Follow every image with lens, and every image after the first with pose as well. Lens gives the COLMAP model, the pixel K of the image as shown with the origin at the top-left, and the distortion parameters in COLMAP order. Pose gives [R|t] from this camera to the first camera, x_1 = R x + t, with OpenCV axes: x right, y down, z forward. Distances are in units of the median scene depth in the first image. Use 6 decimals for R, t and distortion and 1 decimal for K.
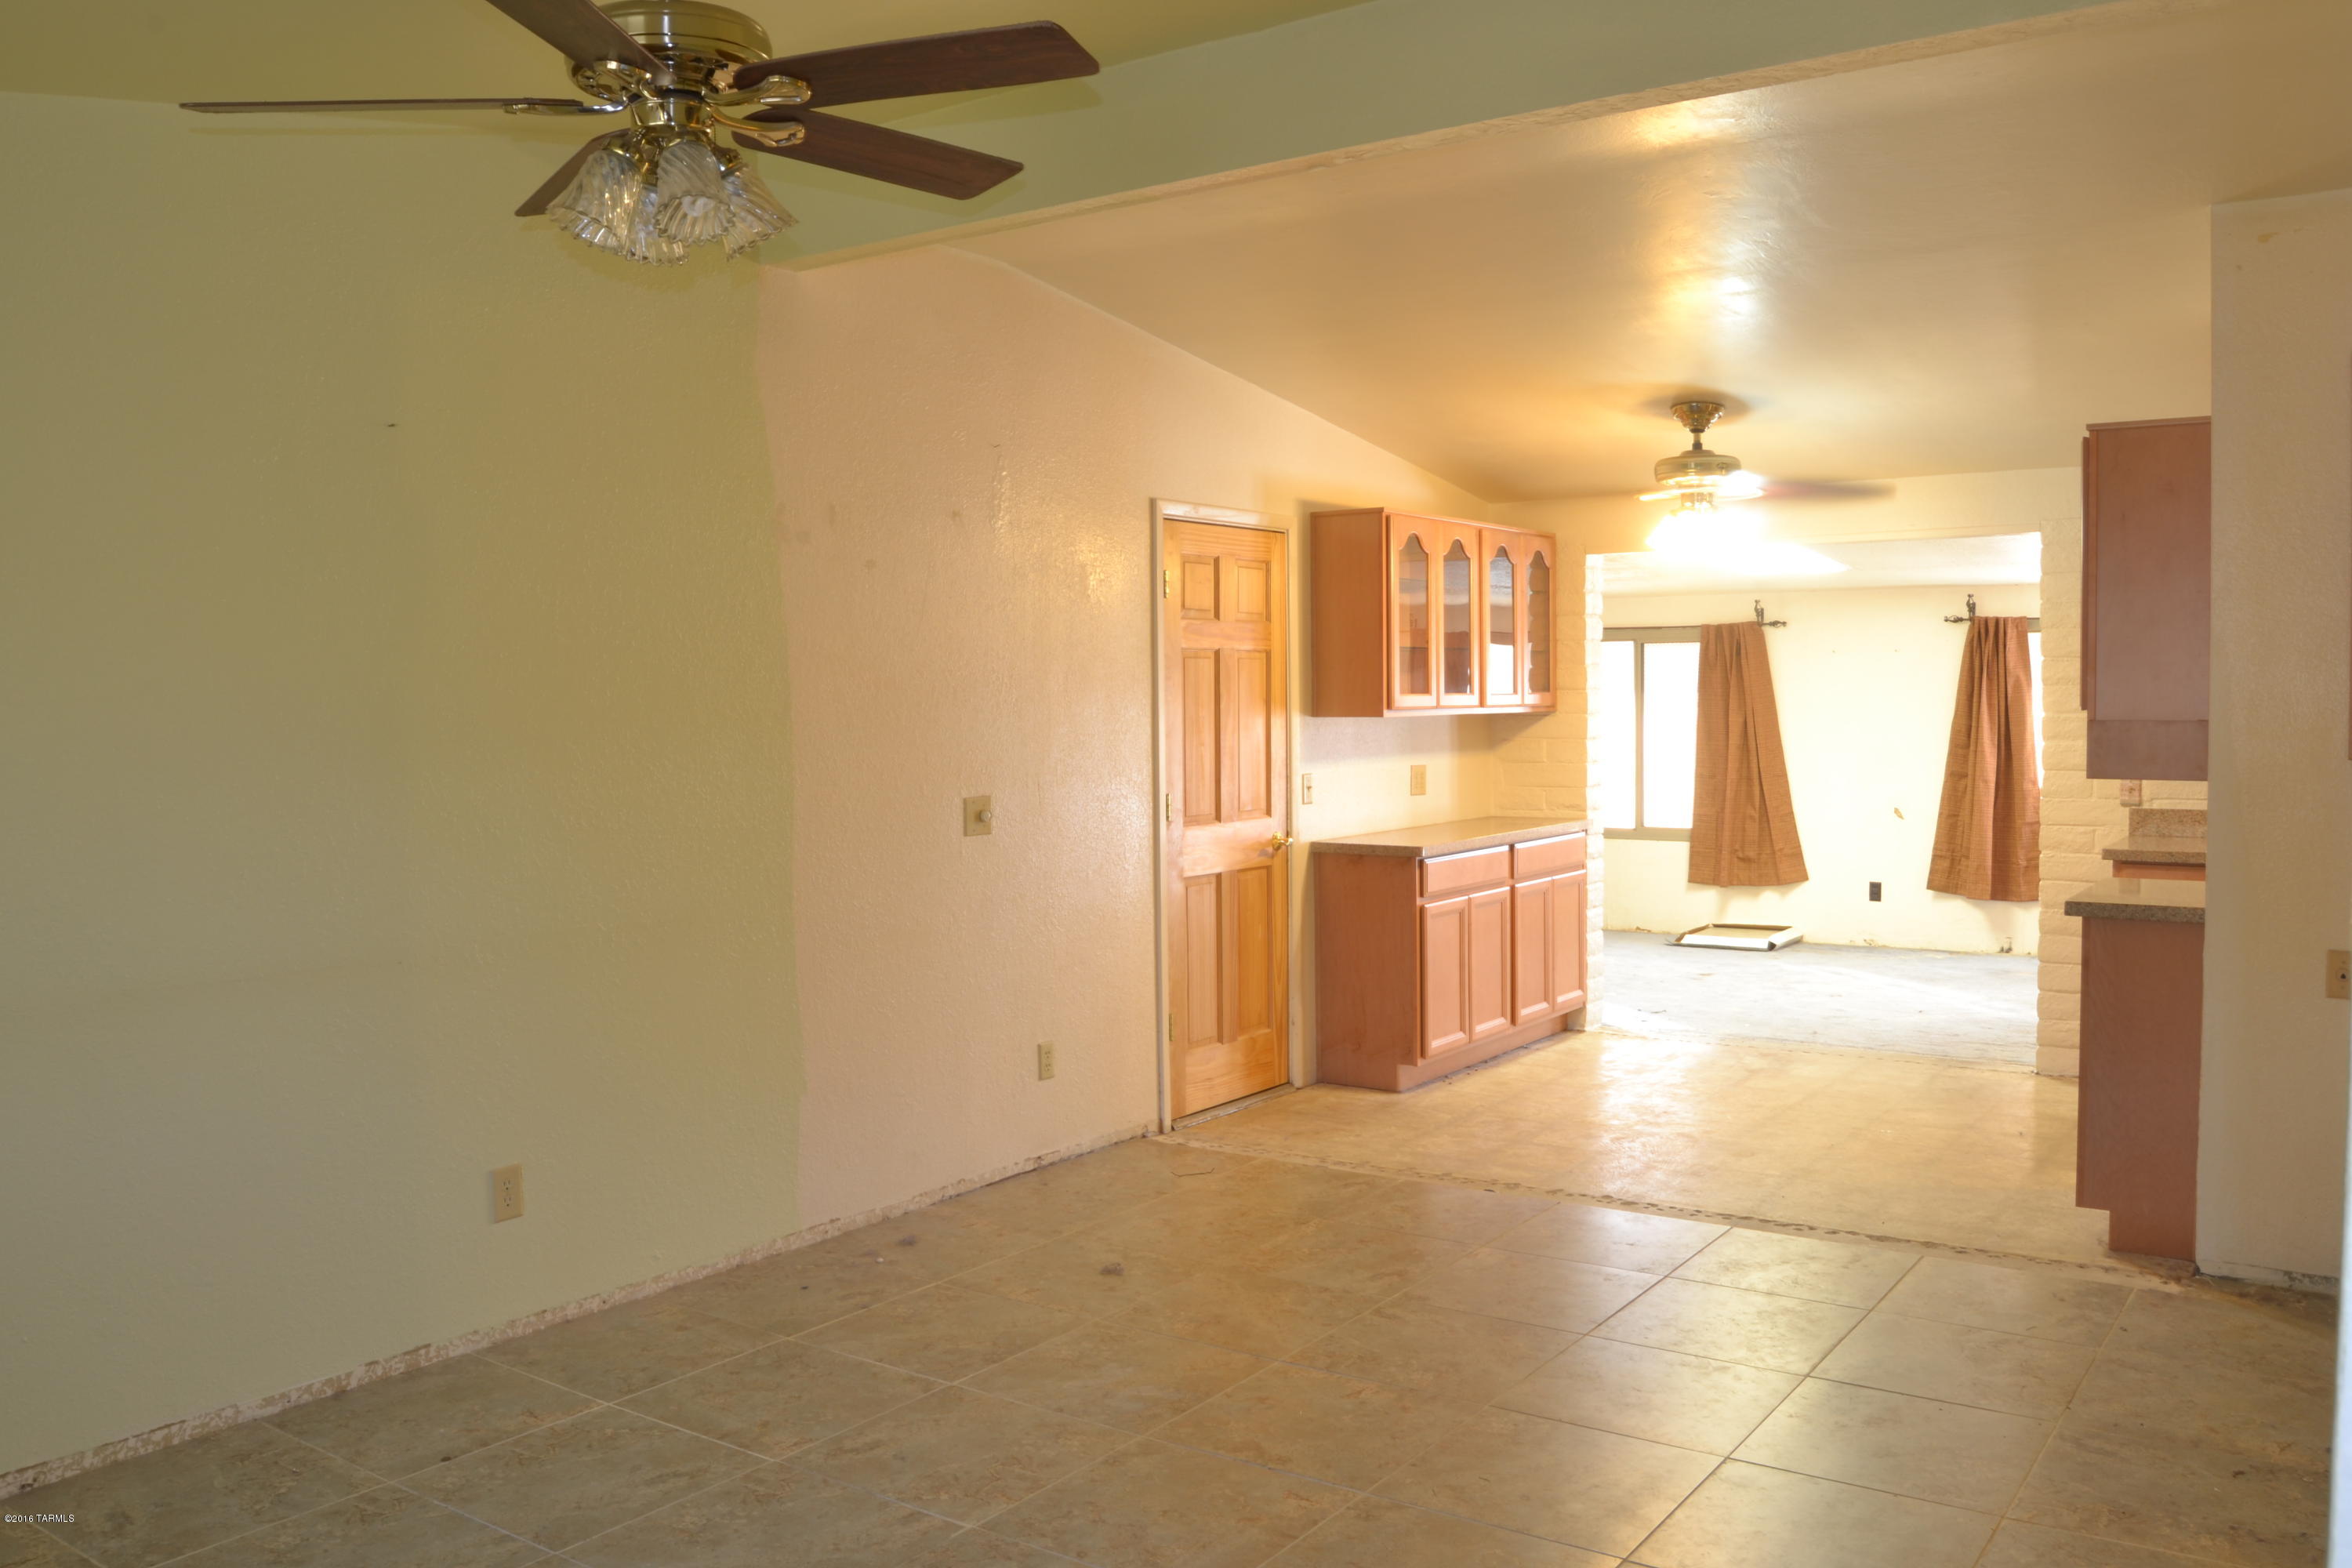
lens RADIAL K [[1886.1, 0, 1172.3], [0, 1886.1, 785.5], [0, 0, 1]] dist [-0.096788, 0.045296]
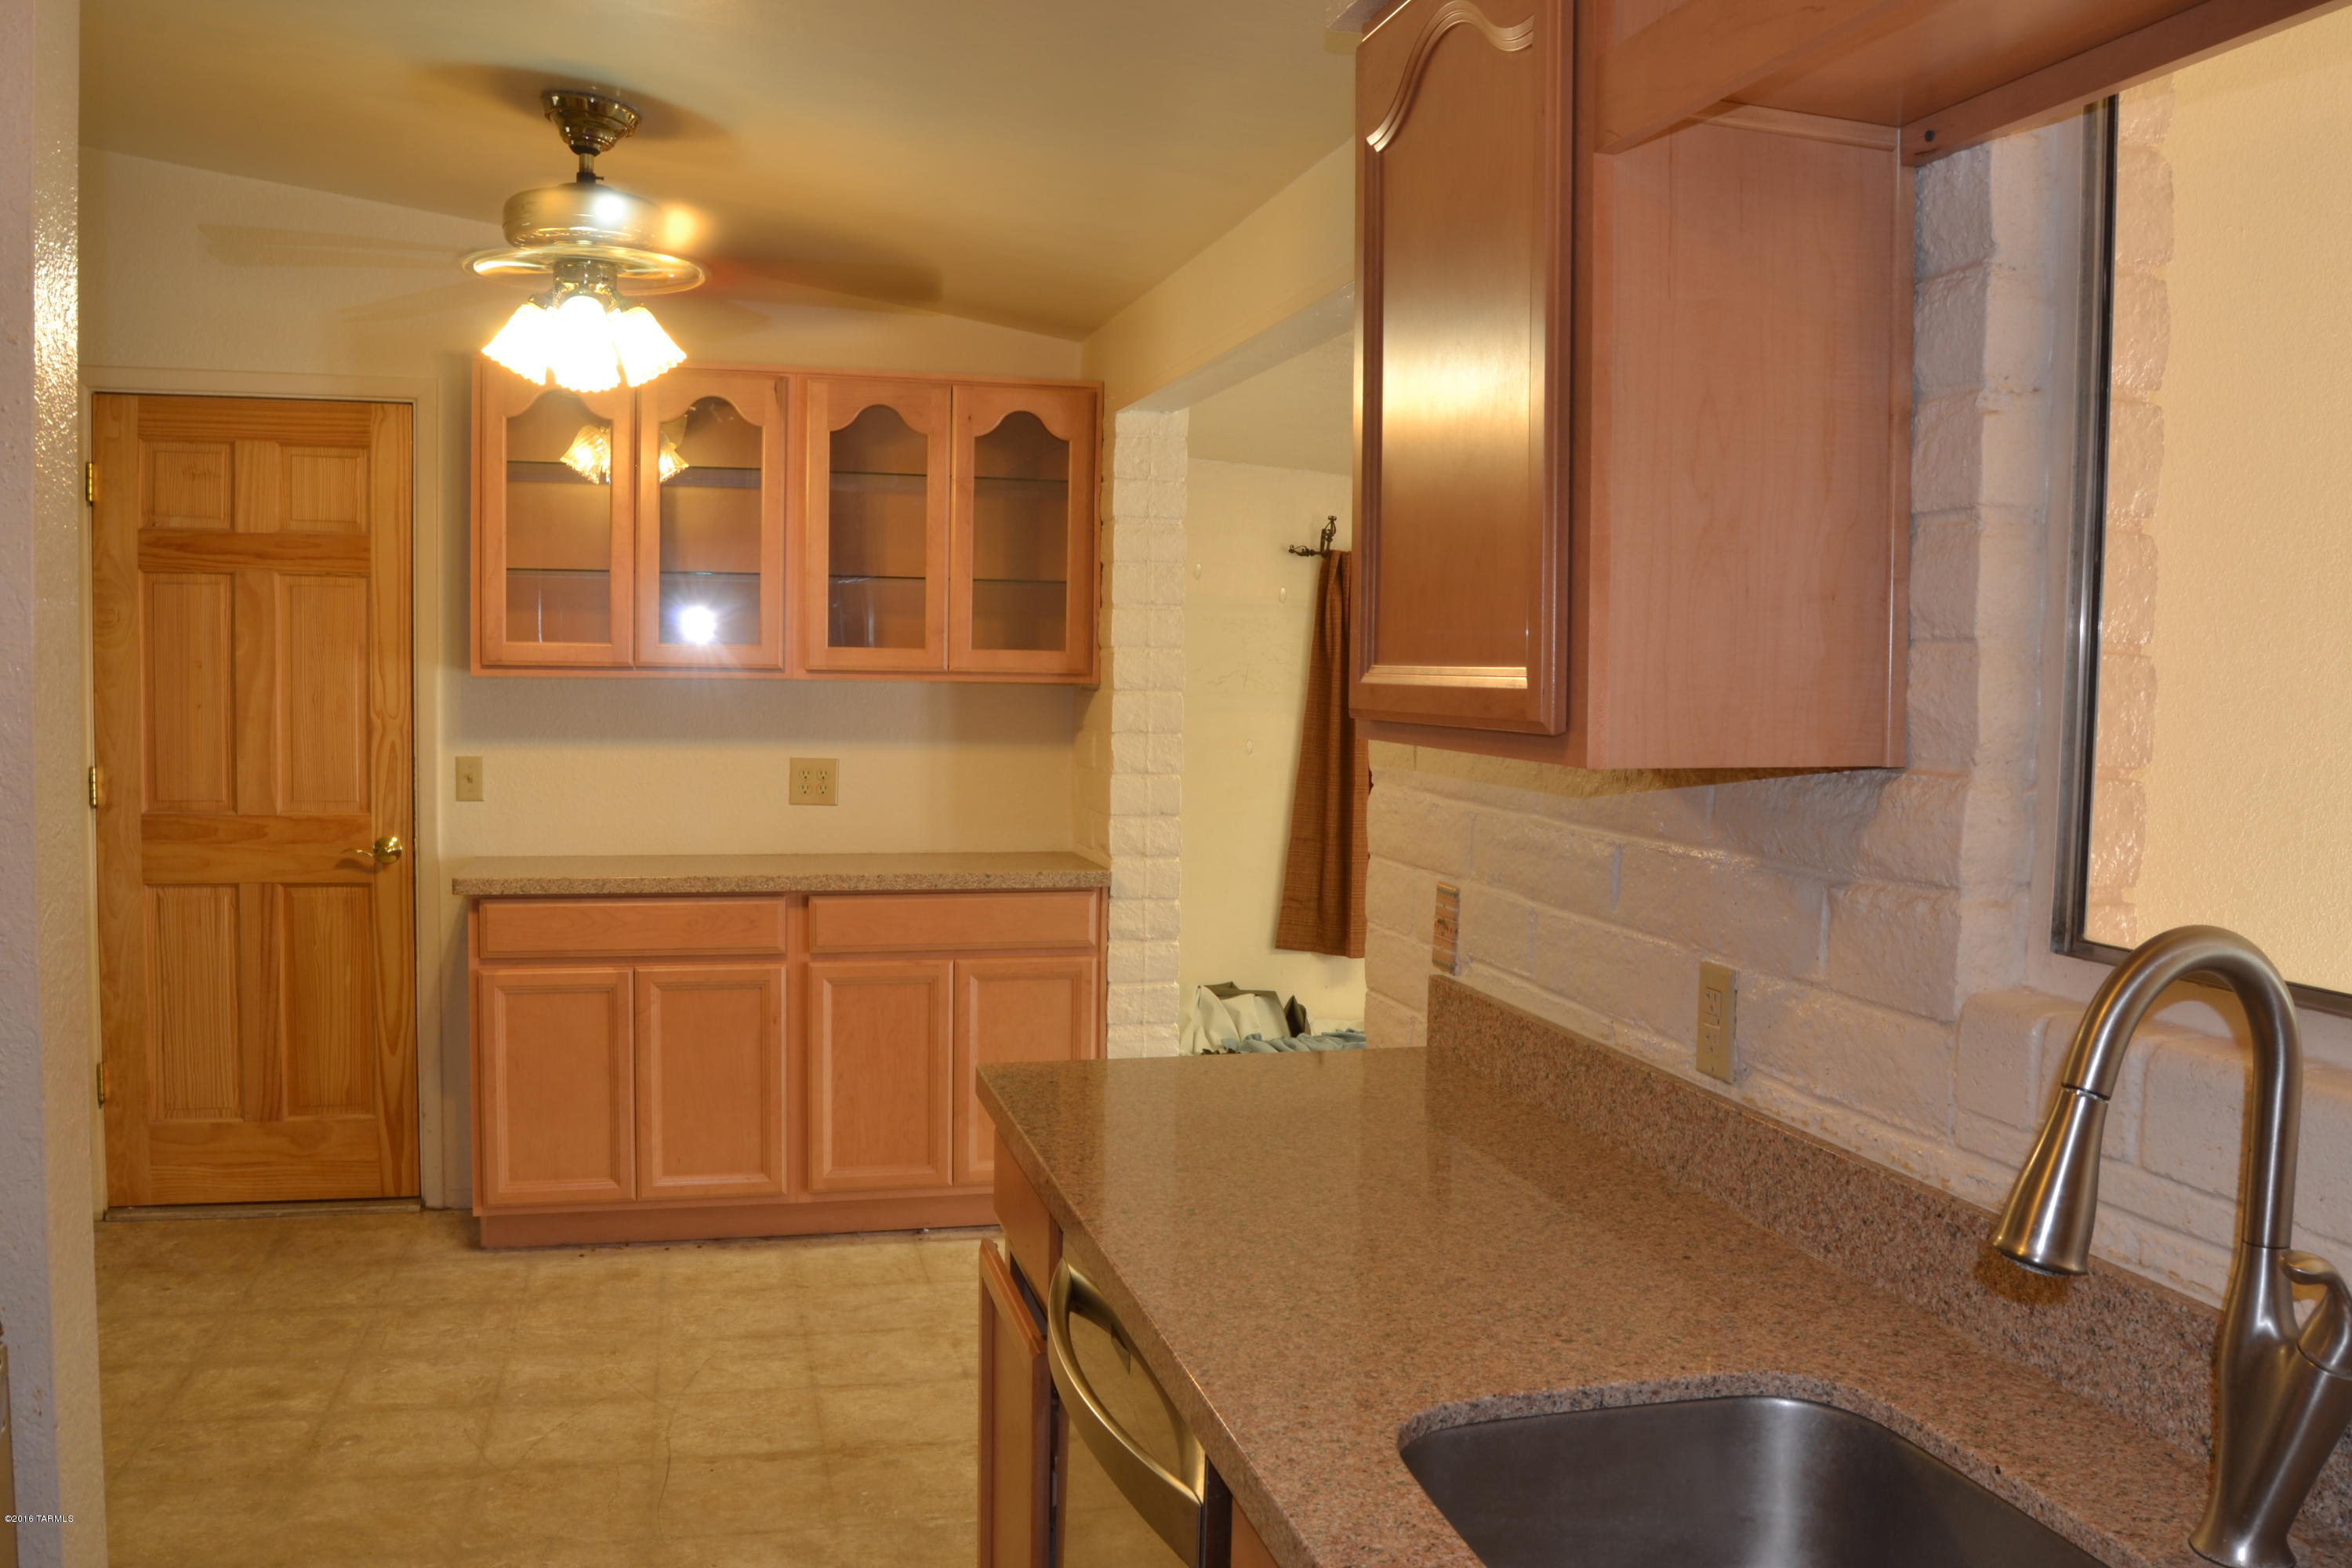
lens RADIAL K [[1873.0, 0, 1170.5], [0, 1873.0, 779.7], [0, 0, 1]] dist [-0.081678, -0.002348]
pose [[0.761502, 0.066854, -0.644705, 0.725681], [-0.057959, 0.997705, 0.035000, -0.037715], [0.645566, 0.010714, 0.763630, 0.678281]]
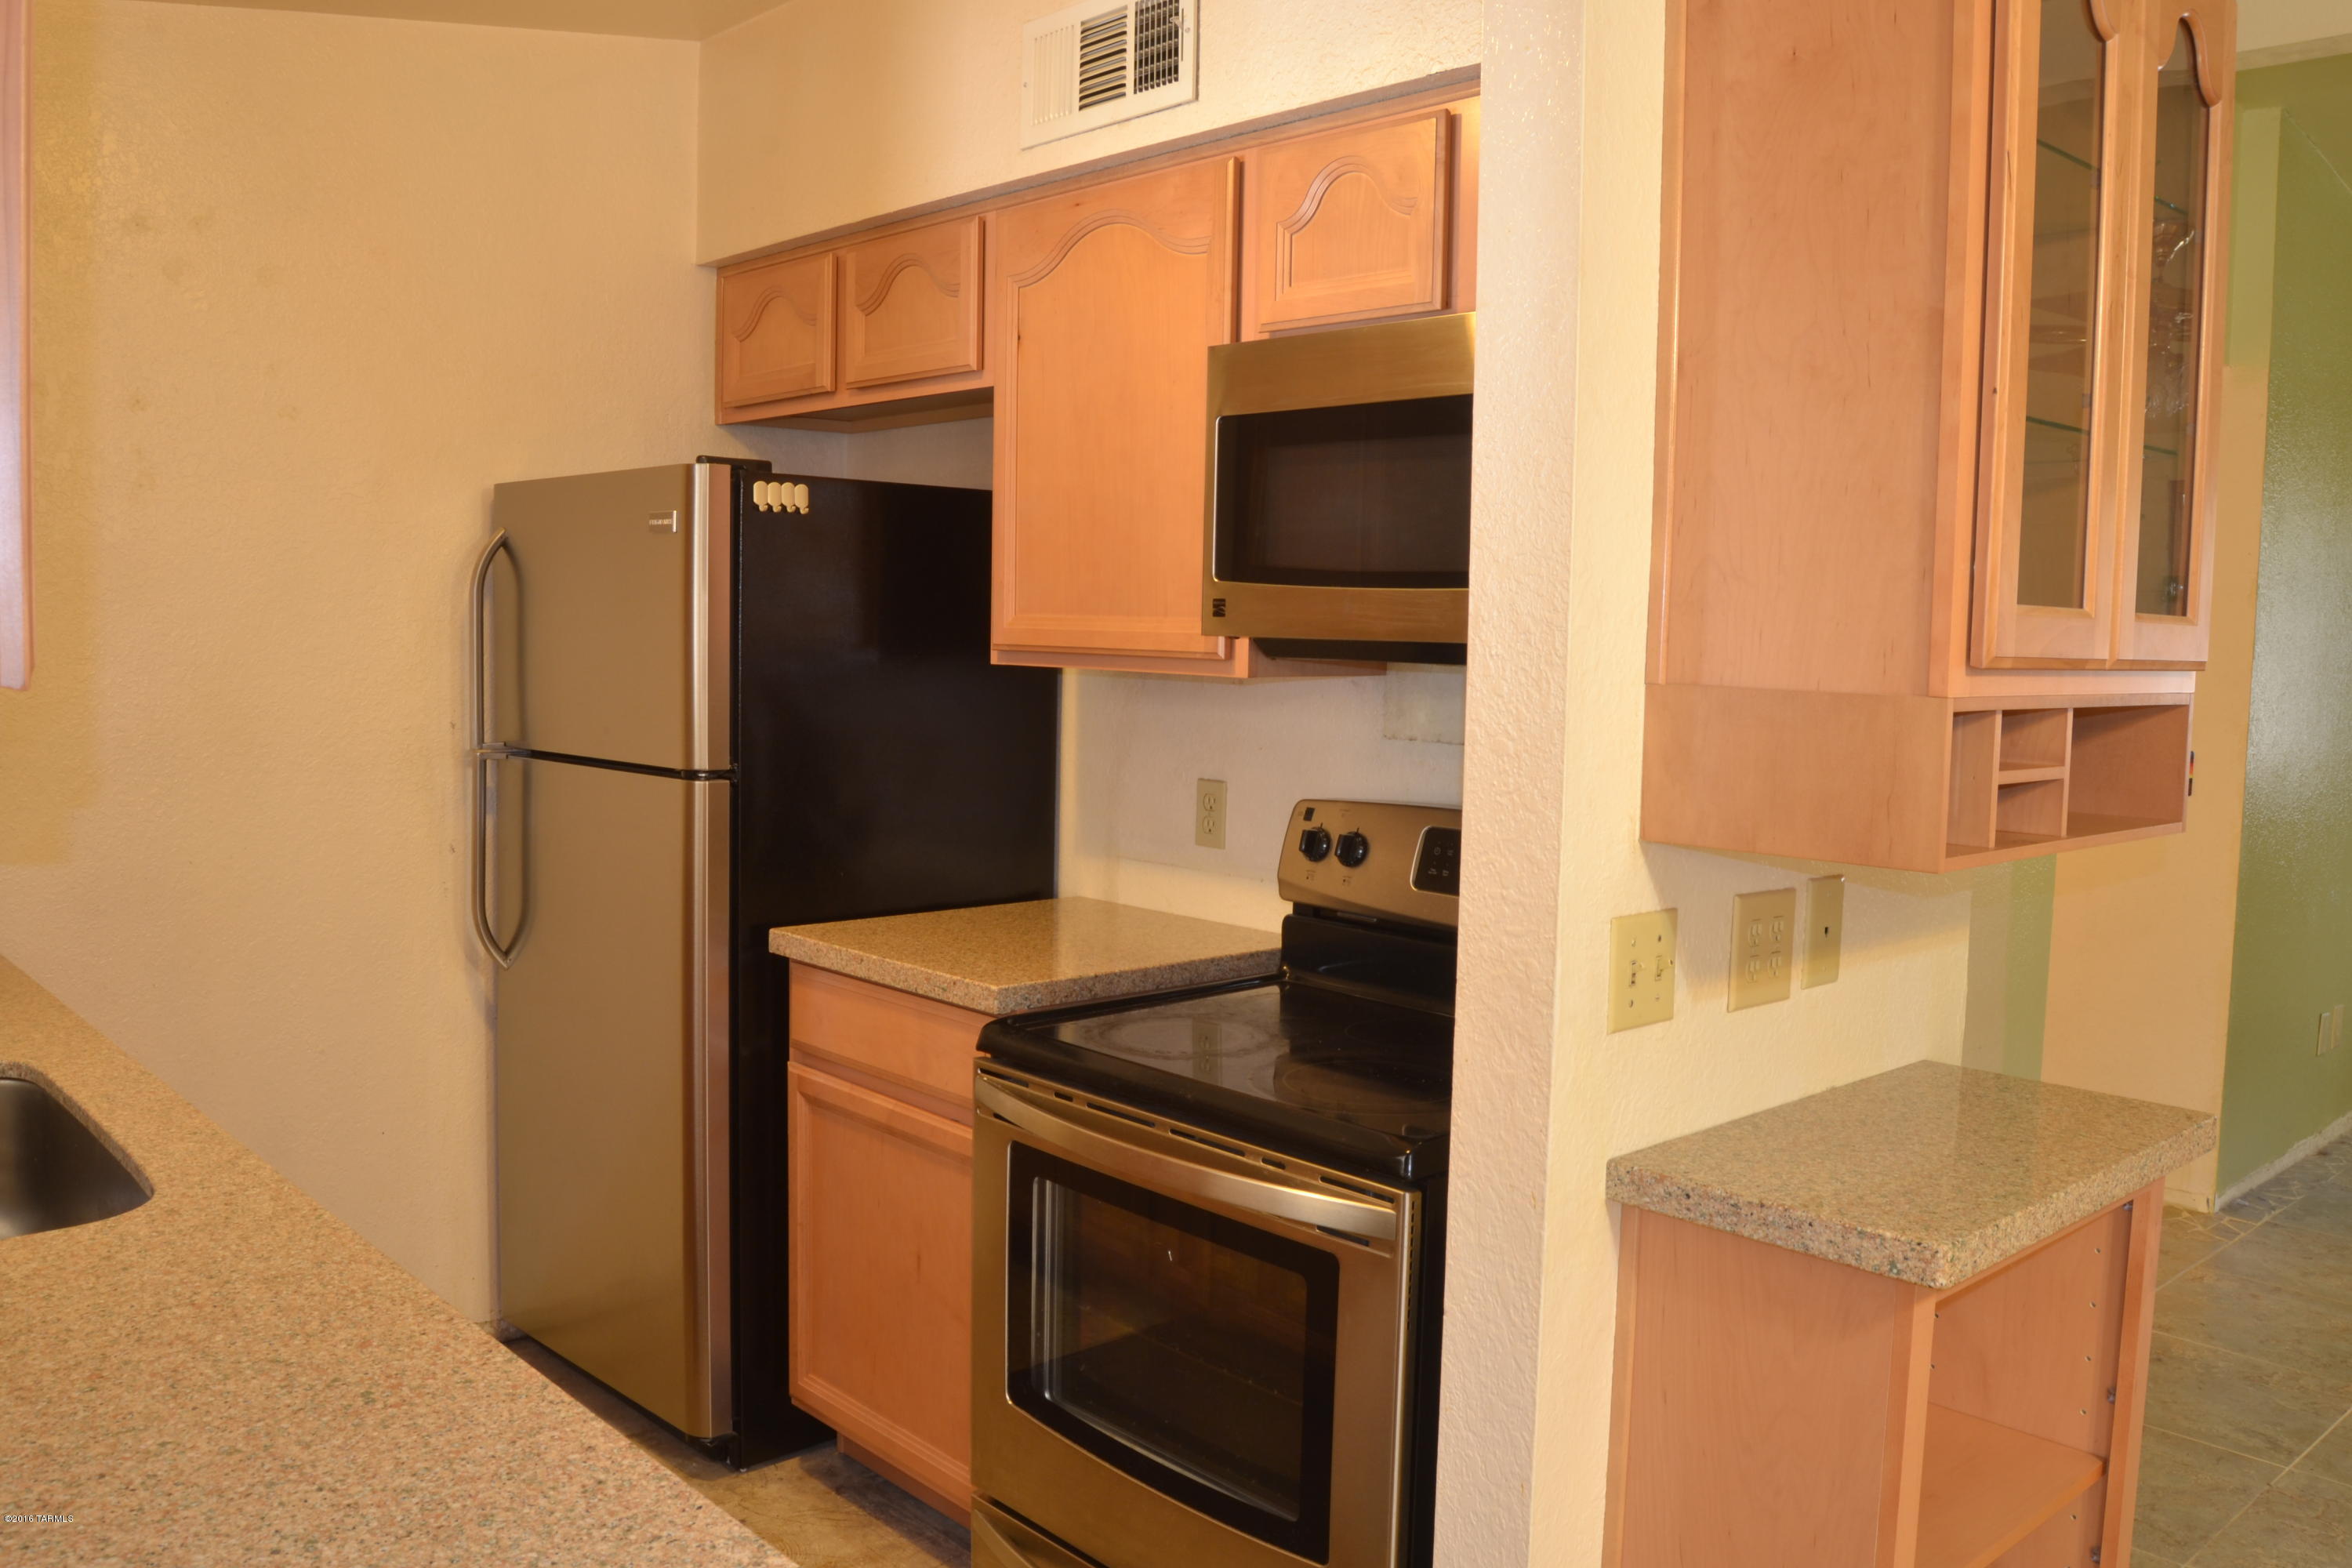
lens RADIAL K [[1886.1, 0, 1176.6], [0, 1886.1, 778.8], [0, 0, 1]] dist [-0.096788, 0.045296]
pose [[-0.976753, -0.027453, 0.212603, 0.446666], [0.000276, 0.991604, 0.129310, -0.049769], [-0.214368, 0.126363, -0.968545, 1.033580]]
